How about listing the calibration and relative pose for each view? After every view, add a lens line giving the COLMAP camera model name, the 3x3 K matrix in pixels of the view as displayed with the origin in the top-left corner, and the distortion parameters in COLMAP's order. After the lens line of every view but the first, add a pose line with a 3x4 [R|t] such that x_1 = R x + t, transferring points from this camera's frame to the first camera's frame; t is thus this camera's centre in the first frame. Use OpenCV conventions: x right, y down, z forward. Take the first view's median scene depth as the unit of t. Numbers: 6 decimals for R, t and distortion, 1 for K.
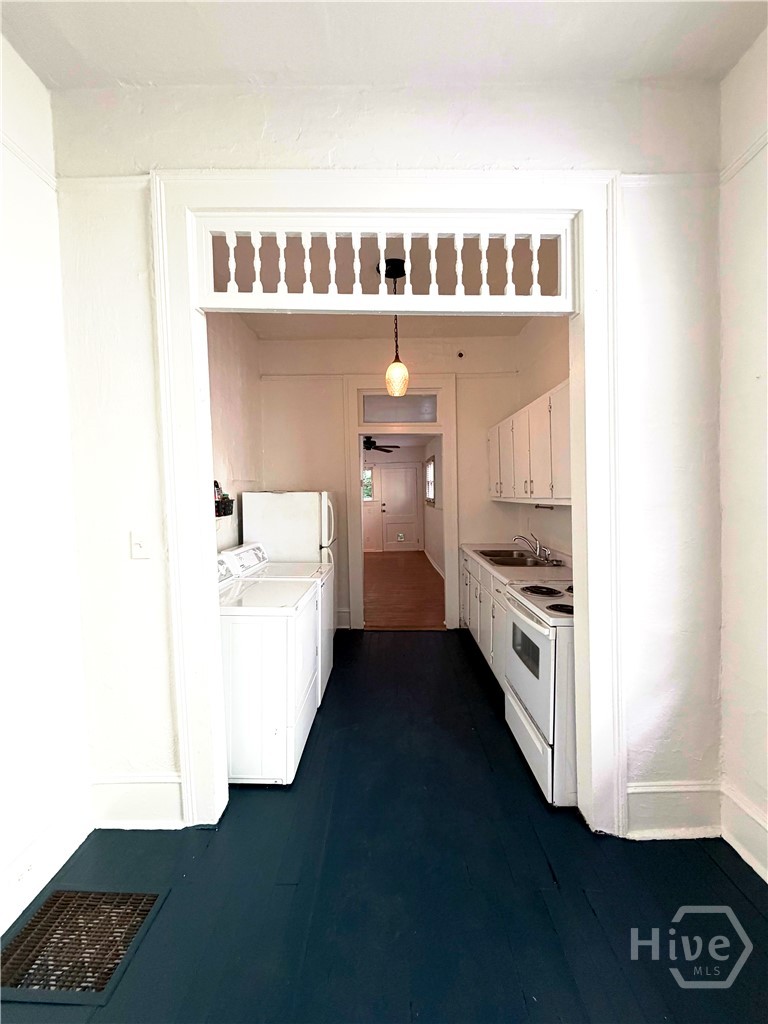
lens RADIAL K [[406.8, 0, 390.8], [0, 406.8, 504.2], [0, 0, 1]] dist [0.002265, -0.000141]
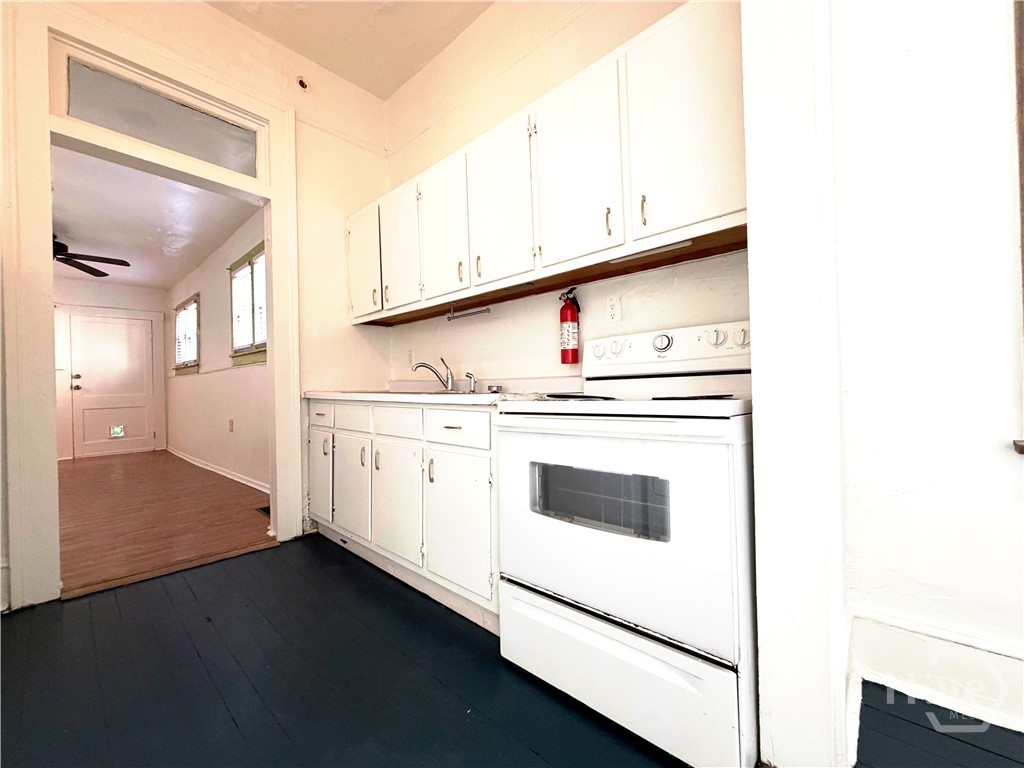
lens RADIAL K [[406.8, 0, 508.3], [0, 406.8, 381.5], [0, 0, 1]] dist [0.002265, -0.000141]
pose [[0.677596, 0.012139, 0.735334, -0.080371], [0.027943, 0.998717, -0.042236, 0.144227], [-0.734903, 0.049166, 0.676388, 0.459665]]
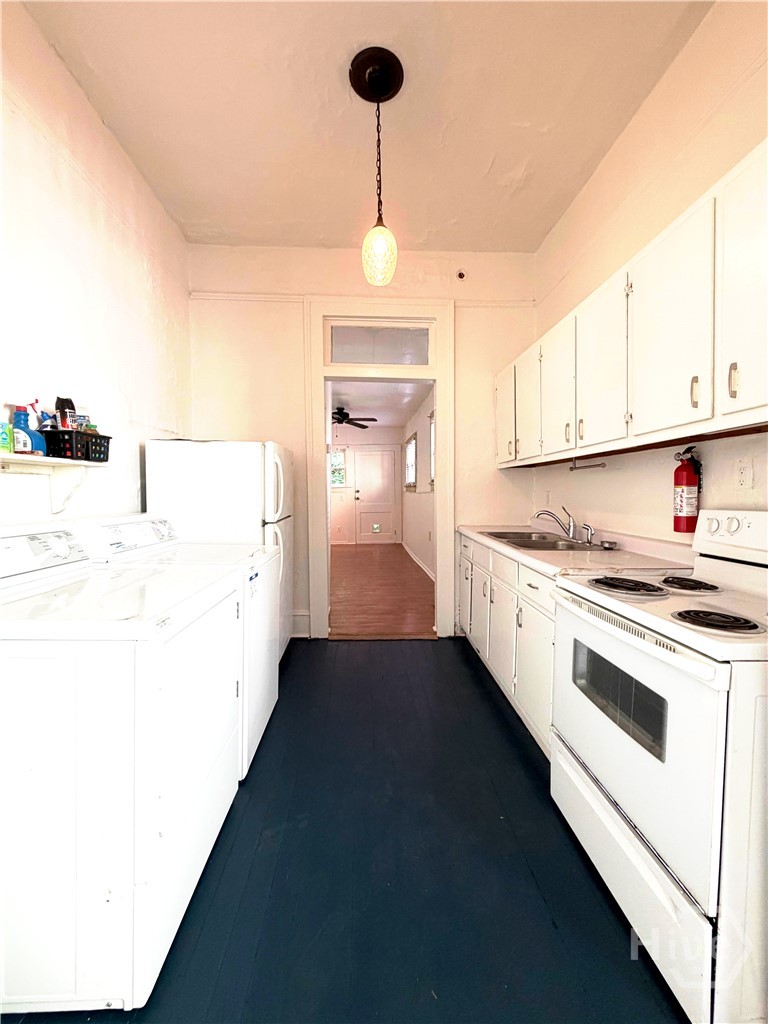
lens RADIAL K [[406.8, 0, 387.5], [0, 406.8, 505.8], [0, 0, 1]] dist [0.002265, -0.000141]
pose [[0.998387, 0.011533, 0.055596, -0.002401], [-0.012087, 0.999881, 0.009636, 0.067444], [-0.055478, -0.010293, 0.998407, 0.303837]]
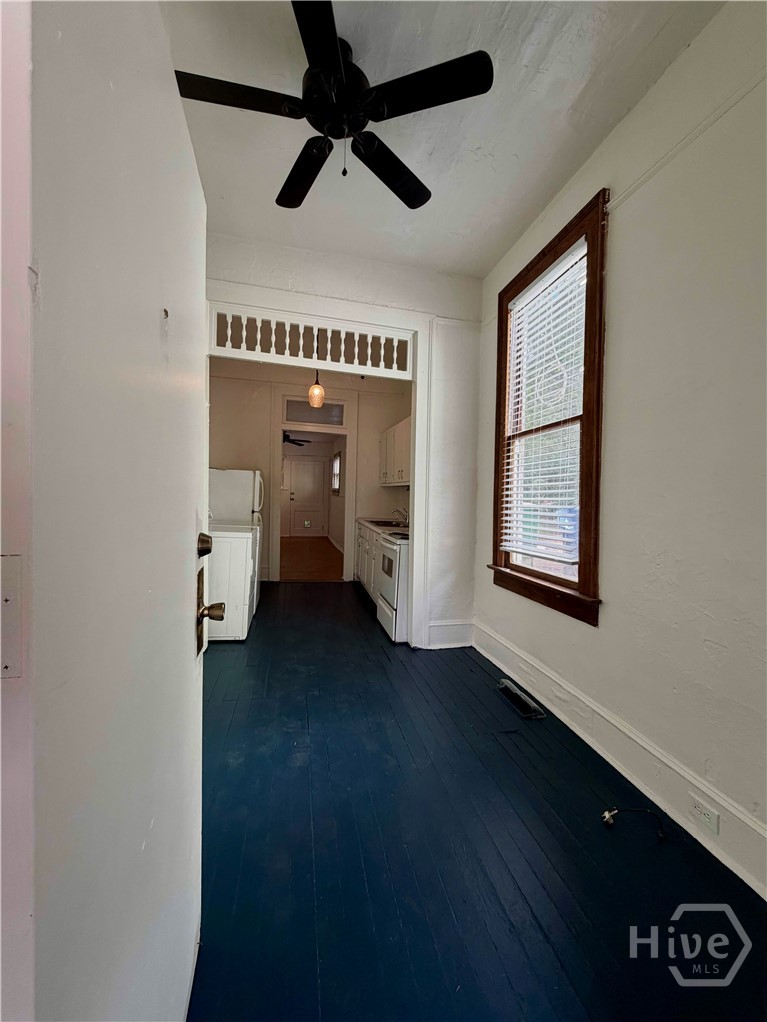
lens RADIAL K [[406.0, 0, 390.6], [0, 406.0, 511.0], [0, 0, 1]] dist [0.002265, -0.000141]
pose [[0.972098, 0.038770, 0.231350, -0.039632], [-0.043719, 0.998911, 0.016300, 0.061231], [-0.230466, -0.025960, 0.972734, -0.422283]]
